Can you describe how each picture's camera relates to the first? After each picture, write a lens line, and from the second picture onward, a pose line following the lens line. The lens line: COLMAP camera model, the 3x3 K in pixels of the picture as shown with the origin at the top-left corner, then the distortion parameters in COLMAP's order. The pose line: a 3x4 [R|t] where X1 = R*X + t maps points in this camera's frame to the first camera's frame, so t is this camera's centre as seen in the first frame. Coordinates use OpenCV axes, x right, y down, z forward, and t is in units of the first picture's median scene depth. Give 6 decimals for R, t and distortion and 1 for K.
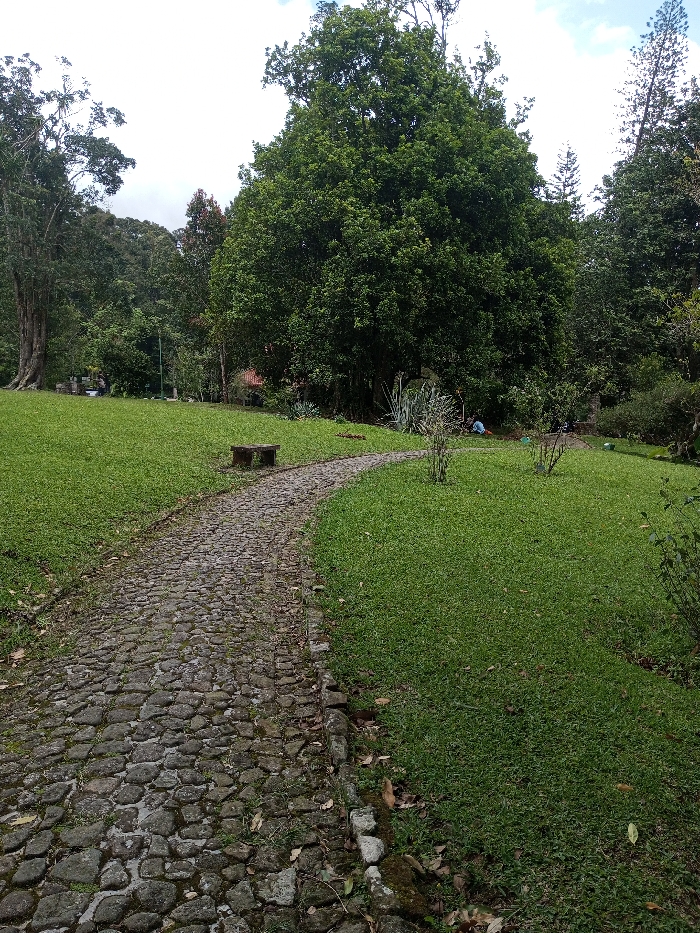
lens RADIAL K [[720.1, 0, 352.6], [0, 720.1, 468.7], [0, 0, 1]] dist [0.039022, -0.081247]
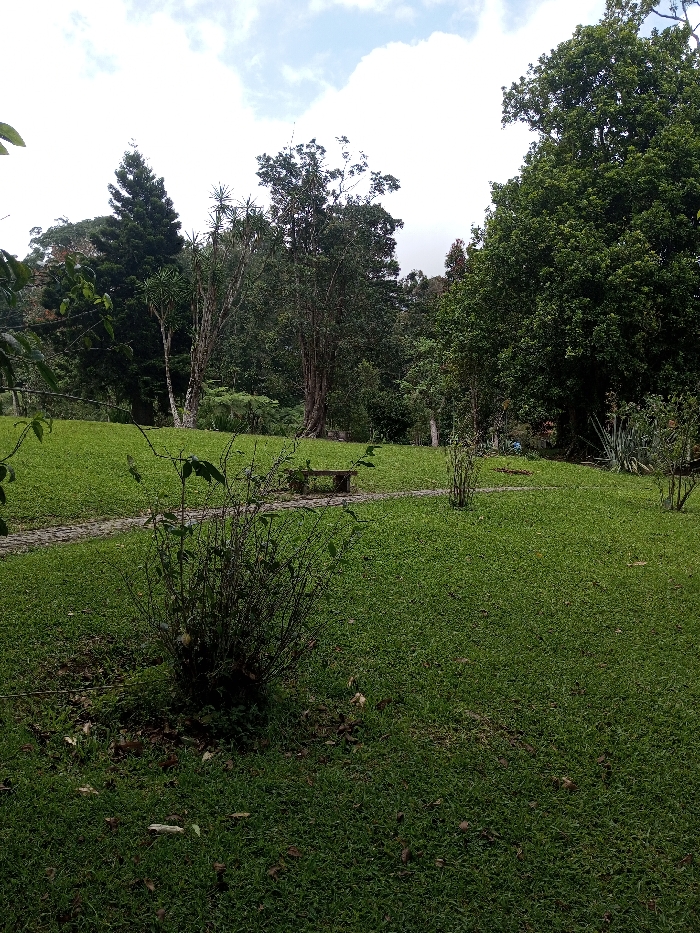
lens RADIAL K [[711.7, 0, 351.6], [0, 711.7, 479.0], [0, 0, 1]] dist [0.099840, -0.227260]
pose [[0.907351, 0.005274, -0.420340, 0.103904], [-0.029086, 0.998312, -0.050261, 0.009265], [0.419365, 0.057830, 0.905974, 0.050514]]
